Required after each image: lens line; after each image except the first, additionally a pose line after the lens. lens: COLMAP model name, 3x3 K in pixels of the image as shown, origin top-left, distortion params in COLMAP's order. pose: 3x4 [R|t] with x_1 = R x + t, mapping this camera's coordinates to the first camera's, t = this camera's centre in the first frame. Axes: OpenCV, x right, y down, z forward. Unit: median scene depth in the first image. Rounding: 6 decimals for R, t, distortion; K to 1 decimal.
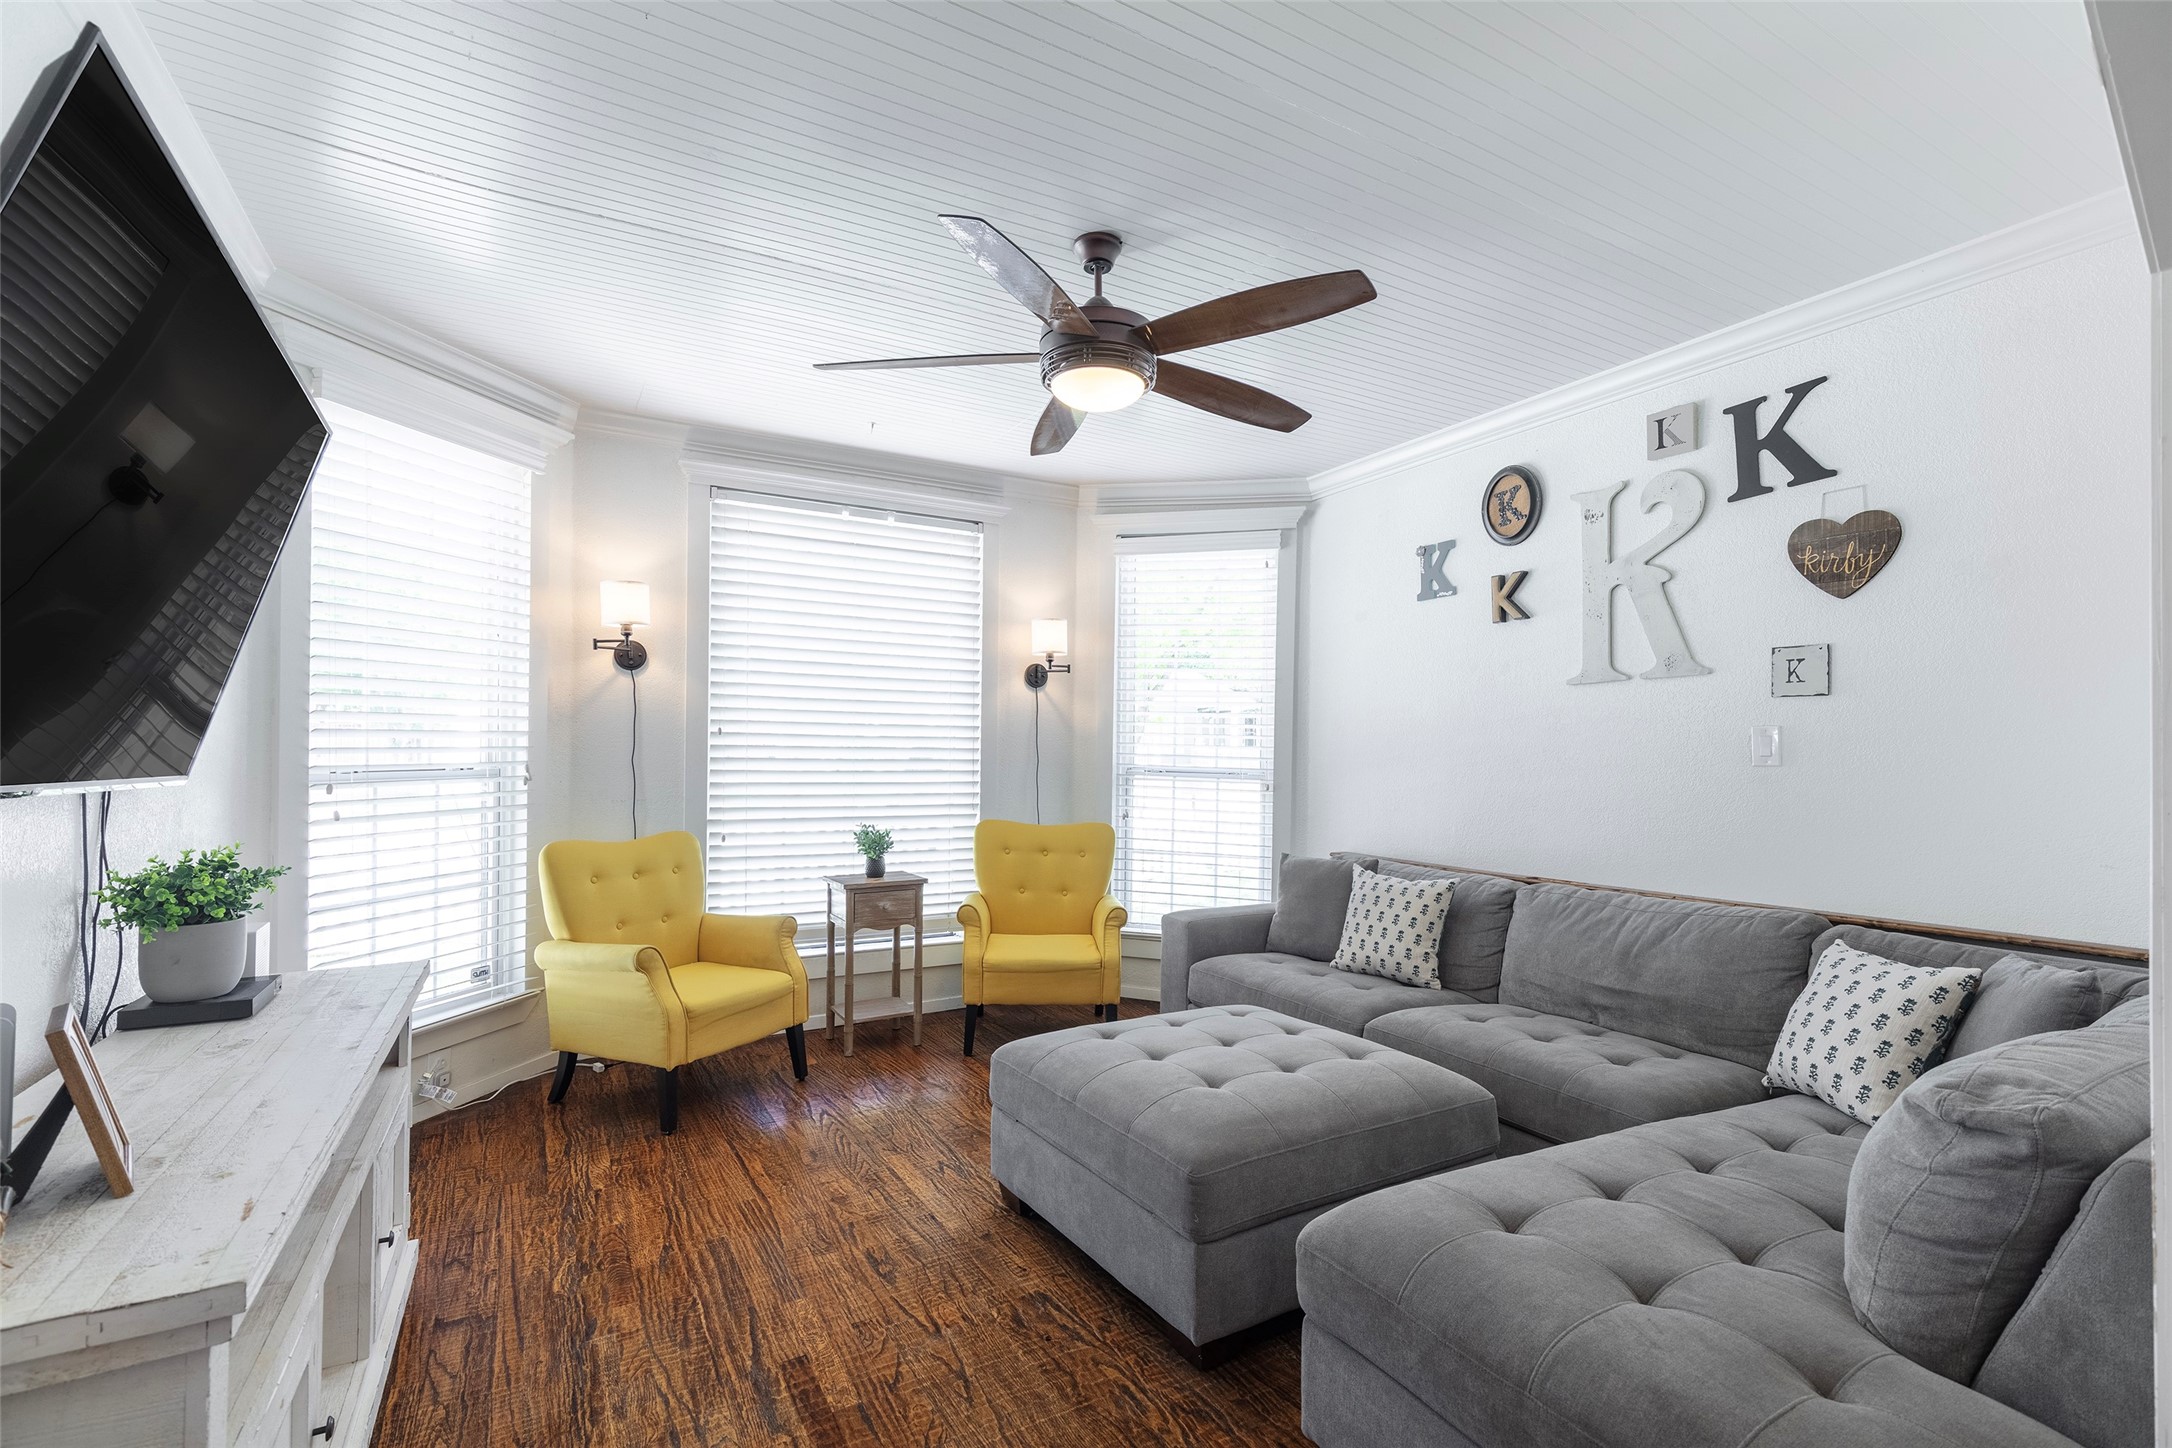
lens RADIAL K [[978.8, 0, 1102.6], [0, 978.8, 735.4], [0, 0, 1]] dist [0.028852, -0.000212]
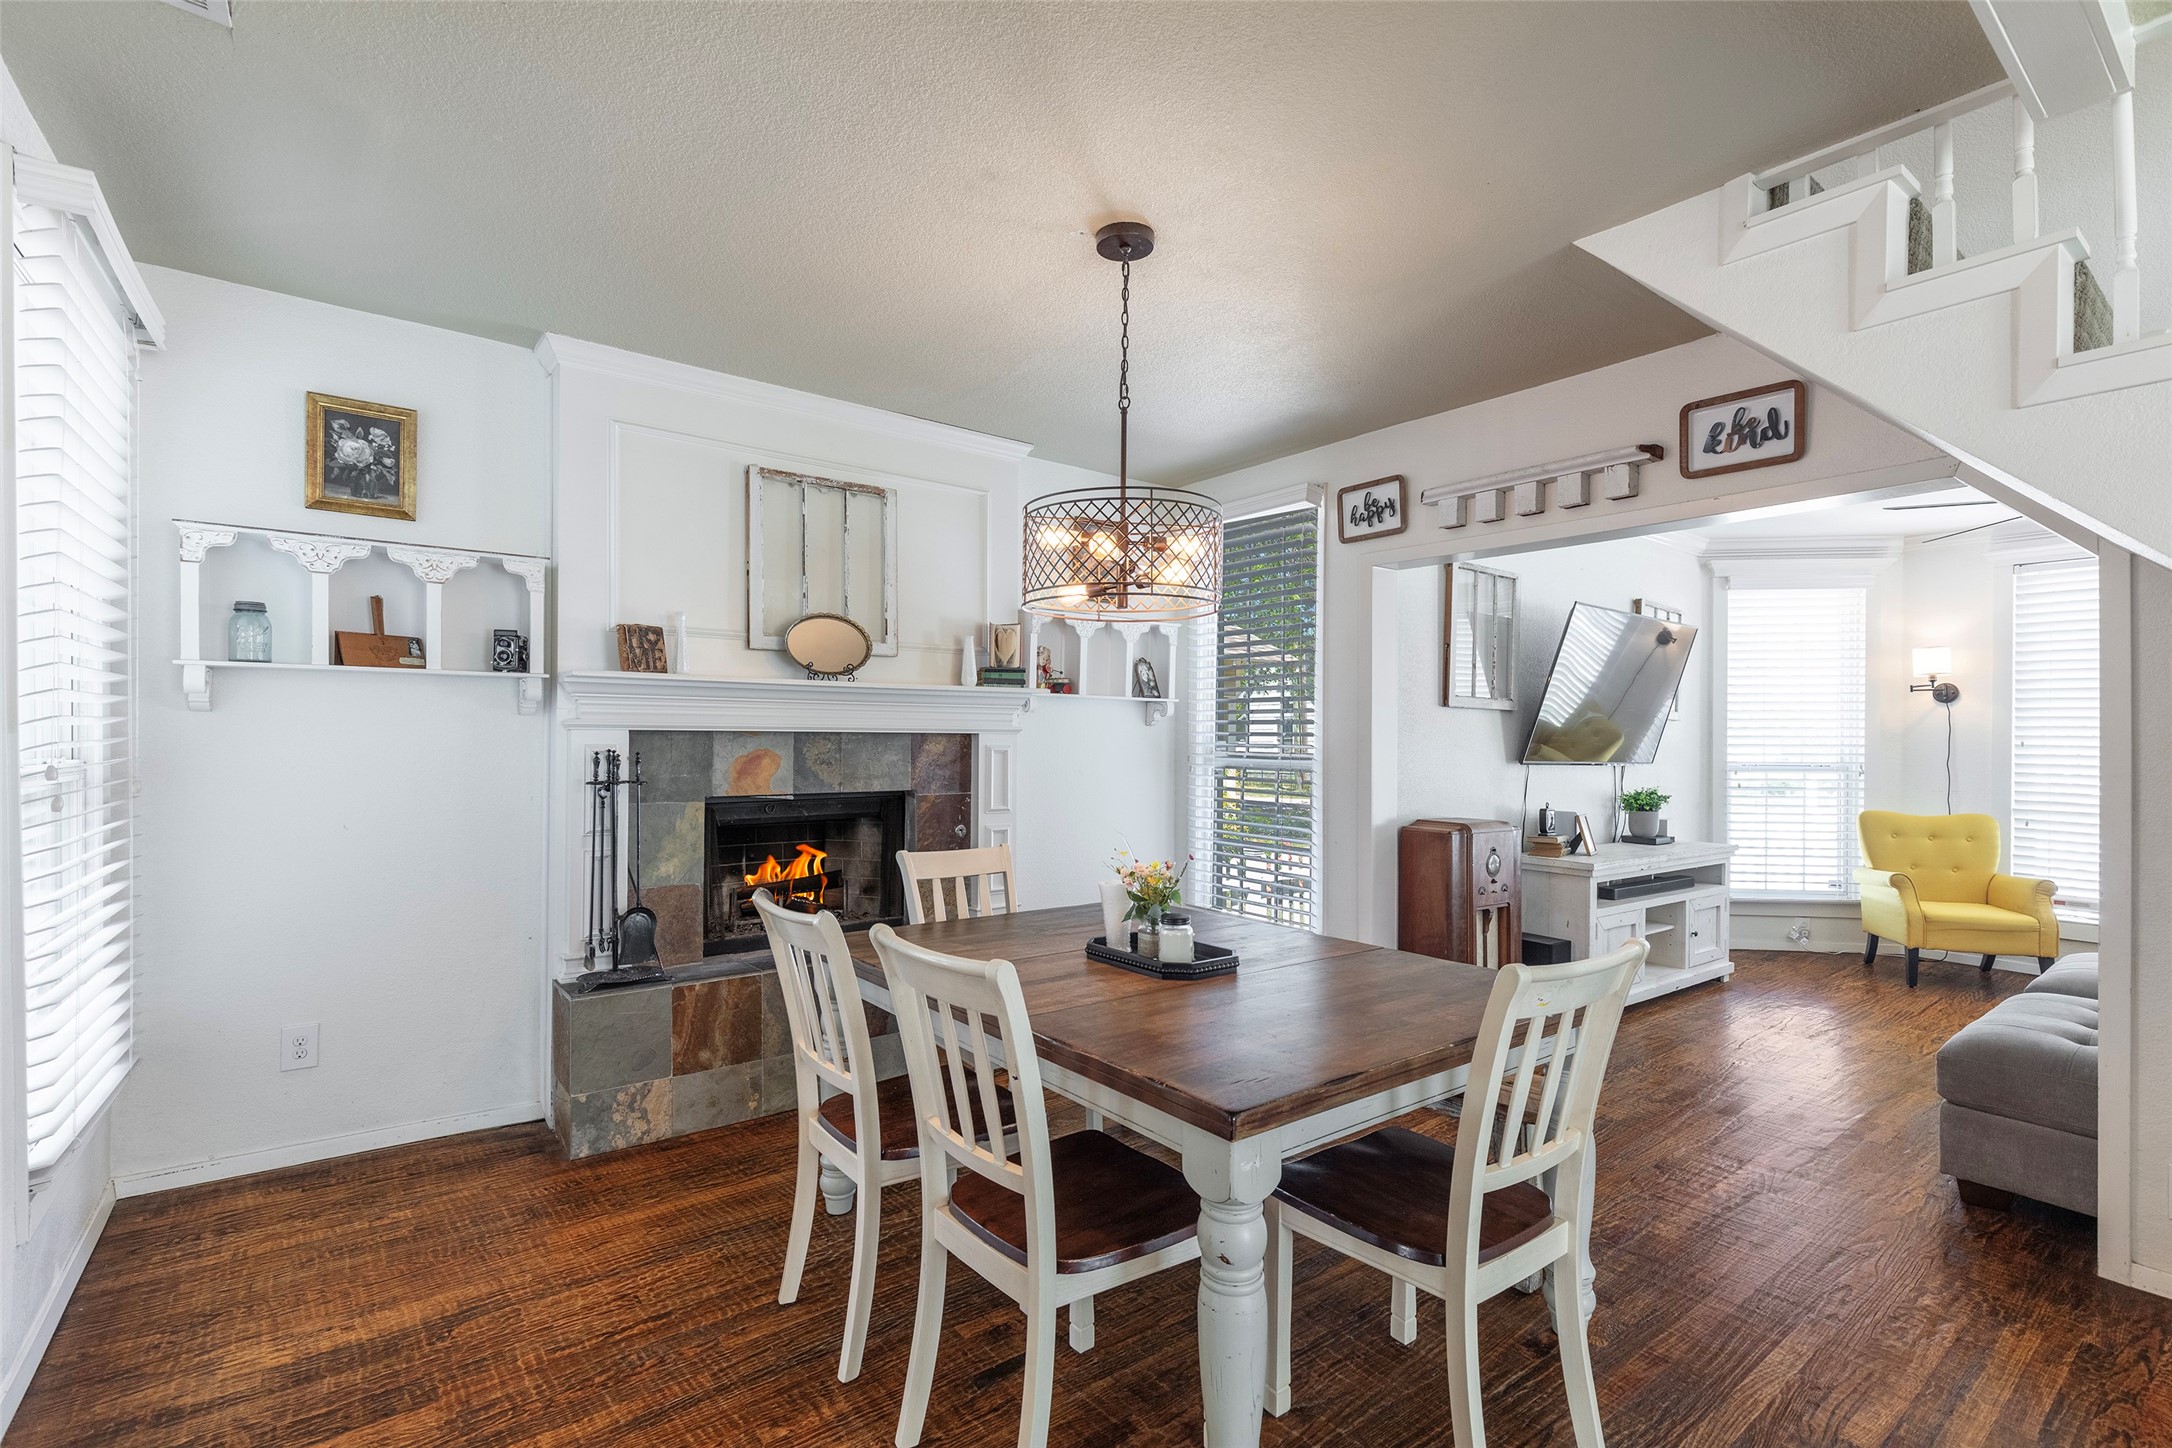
lens RADIAL K [[978.8, 0, 1097.8], [0, 978.8, 733.6], [0, 0, 1]] dist [0.028852, -0.000212]
pose [[0.128017, -0.008345, -0.991737, 0.922827], [0.003218, 0.999963, -0.007999, -0.013278], [0.991767, -0.002167, 0.128039, -0.501776]]
